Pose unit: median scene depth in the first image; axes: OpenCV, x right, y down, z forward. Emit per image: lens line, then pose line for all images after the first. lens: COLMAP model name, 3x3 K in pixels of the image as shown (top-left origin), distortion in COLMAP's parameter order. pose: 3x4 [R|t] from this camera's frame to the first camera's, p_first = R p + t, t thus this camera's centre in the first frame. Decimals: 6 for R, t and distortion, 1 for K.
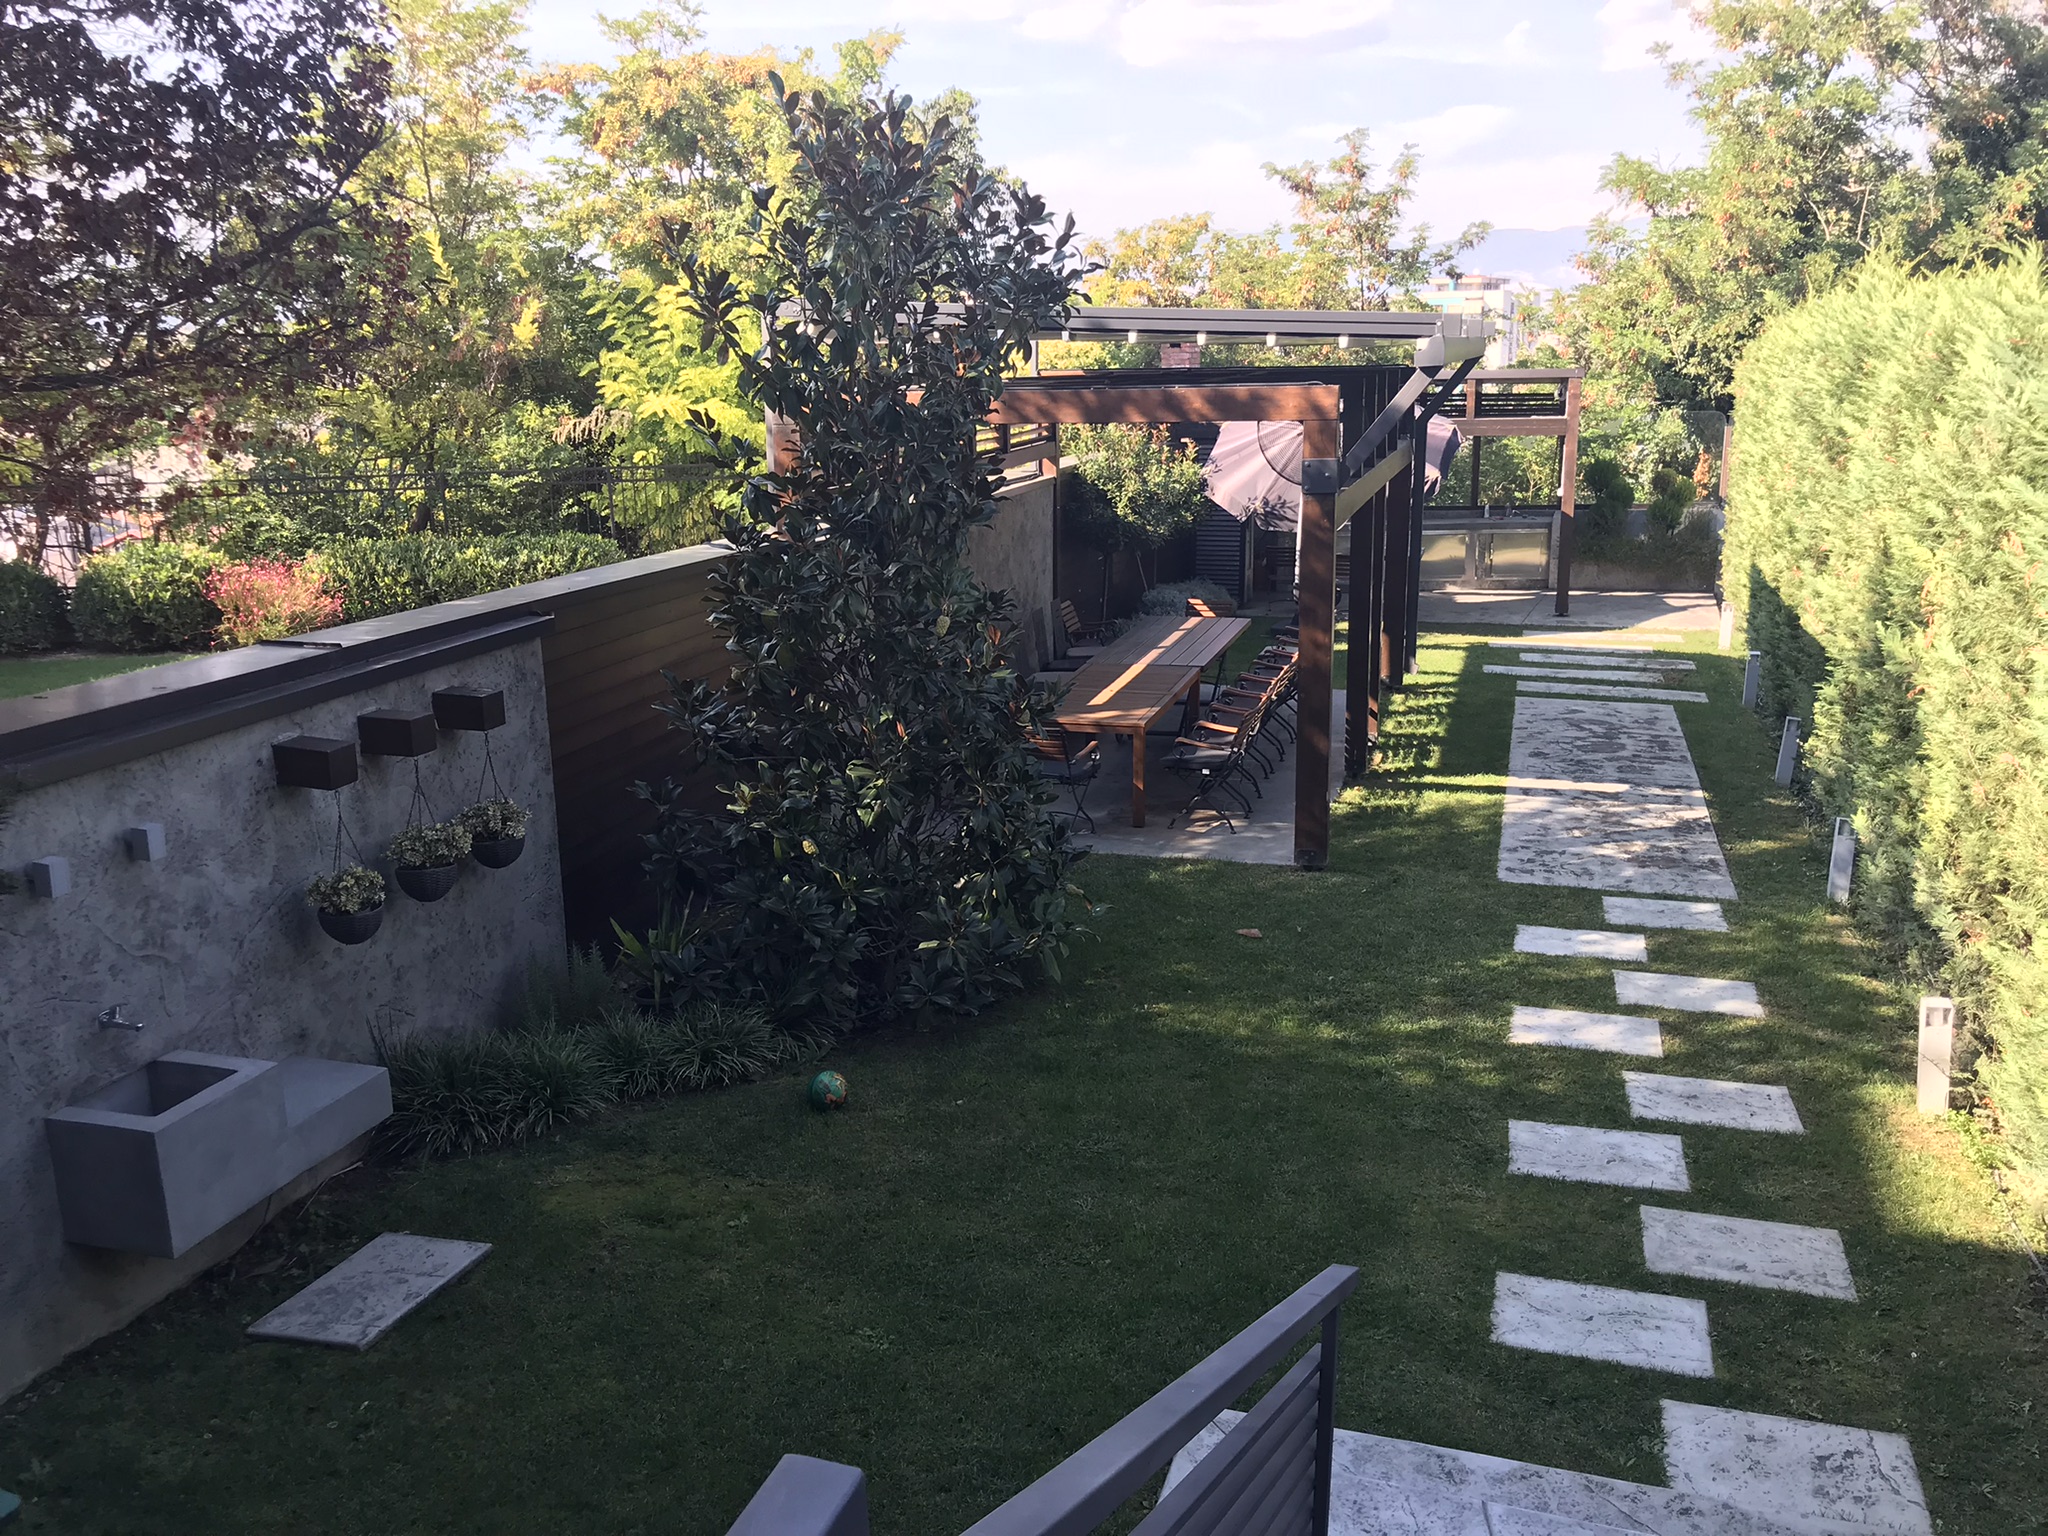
lens RADIAL K [[1669.0, 0, 1024.0], [0, 1669.0, 768.0], [0, 0, 1]] dist [0.077654, -0.114884]
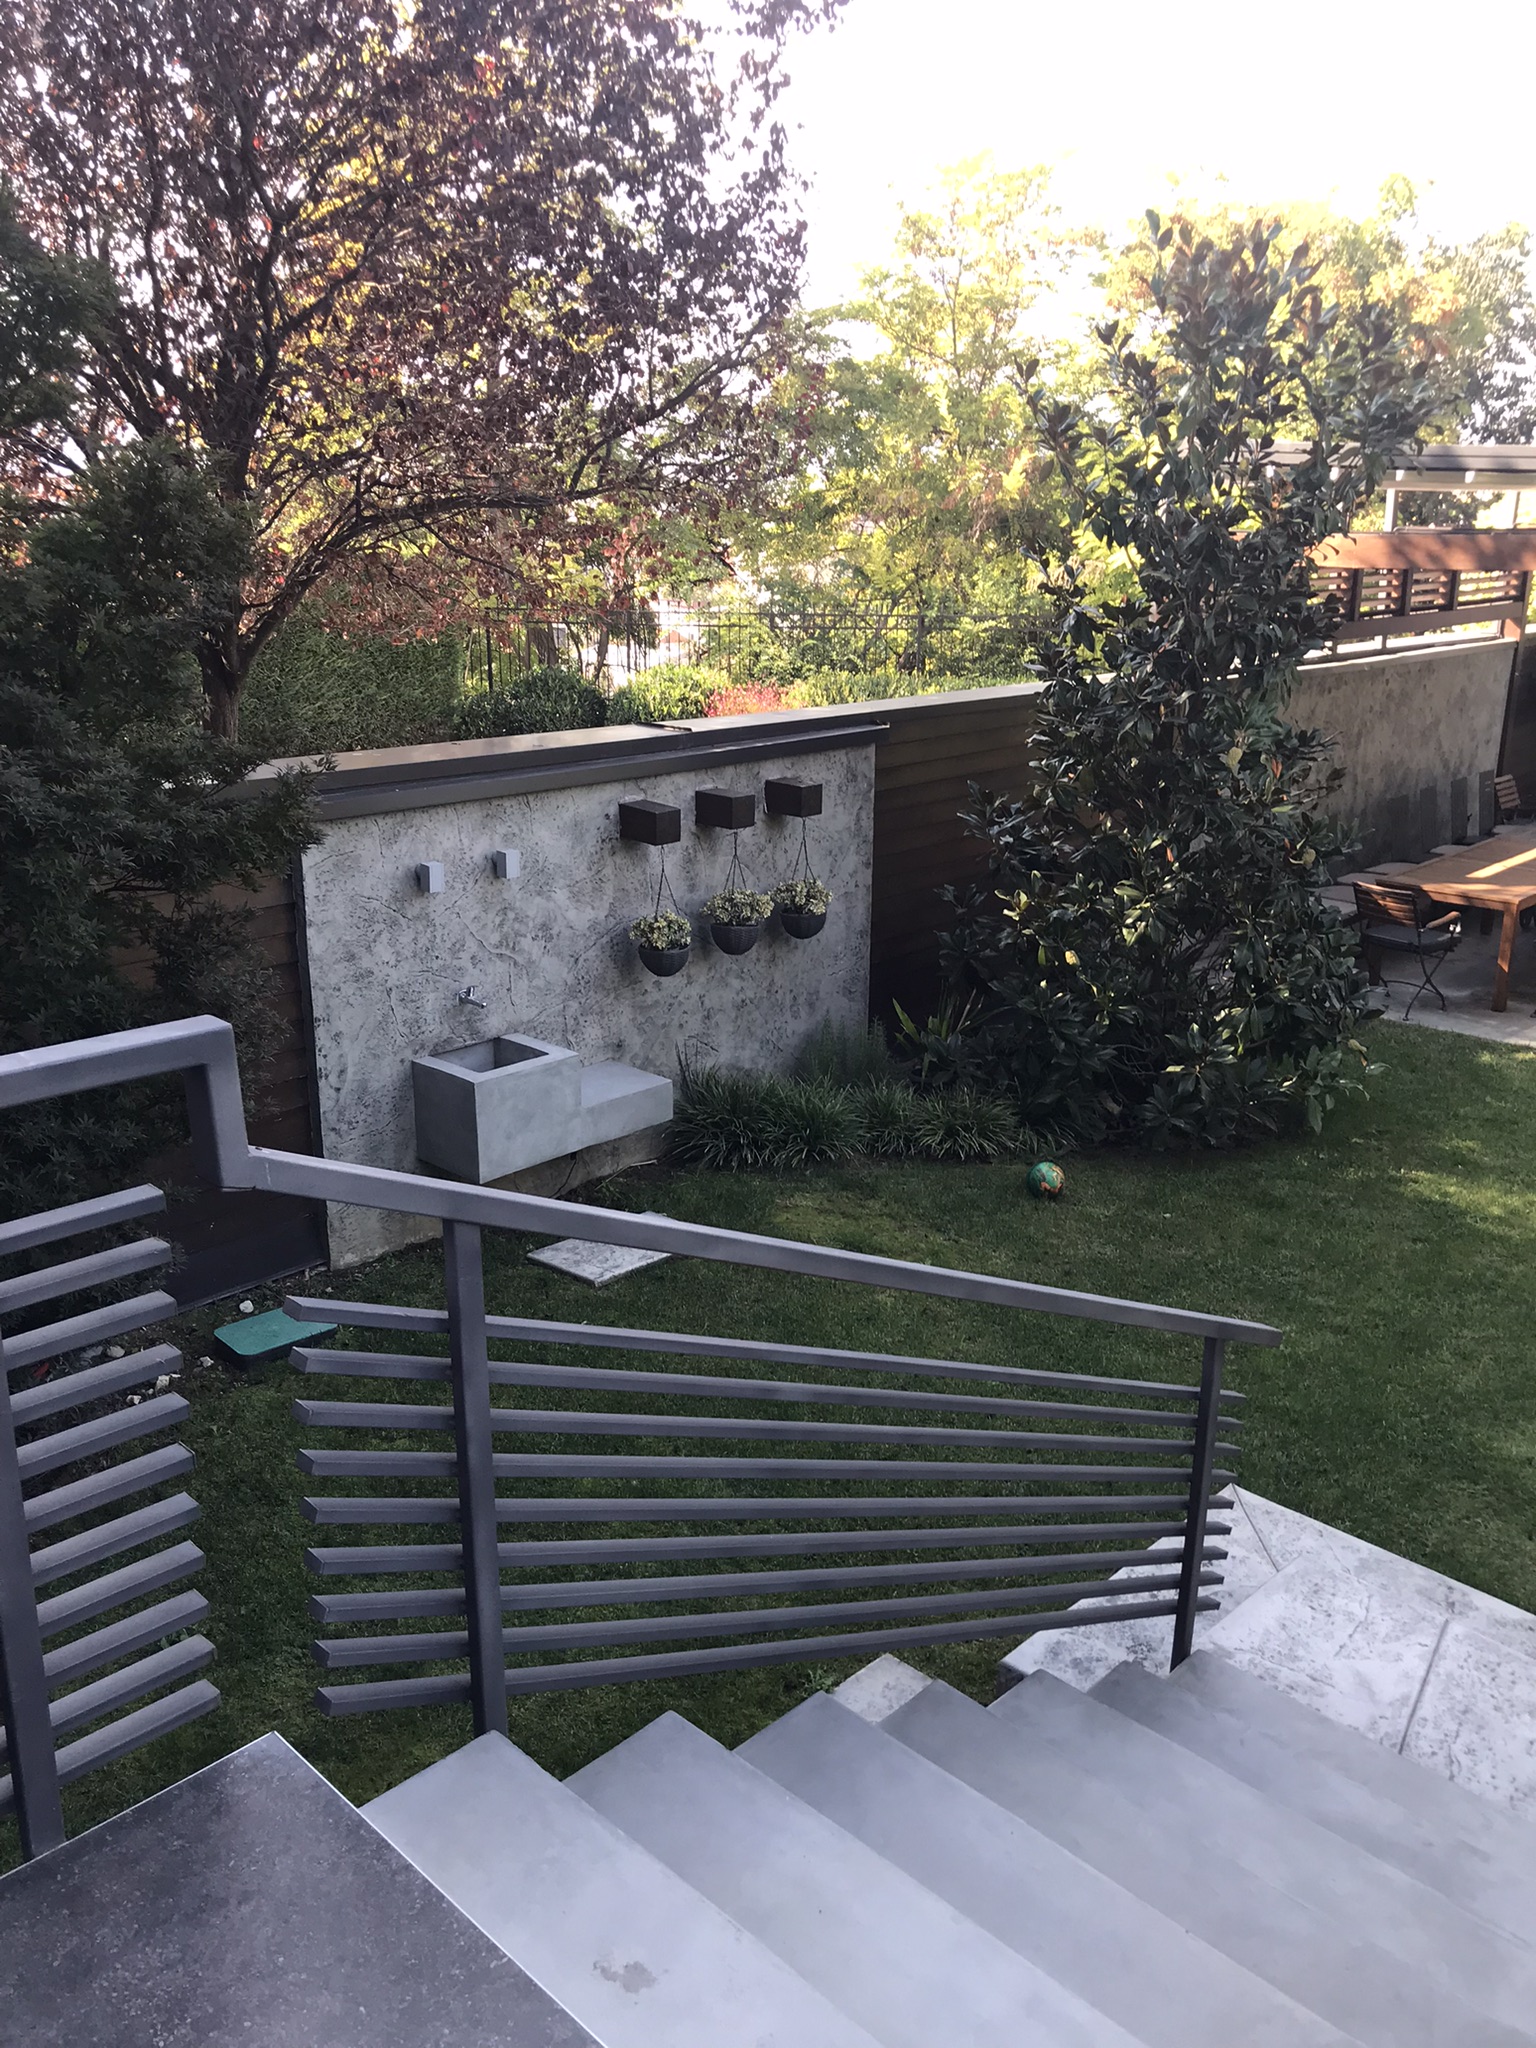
lens RADIAL K [[1659.7, 0, 768.0], [0, 1659.7, 1024.0], [0, 0, 1]] dist [0.072620, -0.126605]
pose [[0.897120, 0.147375, -0.416480, 0.145066], [-0.124835, 0.988864, 0.081016, 0.027115], [0.423782, -0.020690, 0.905528, -0.040625]]
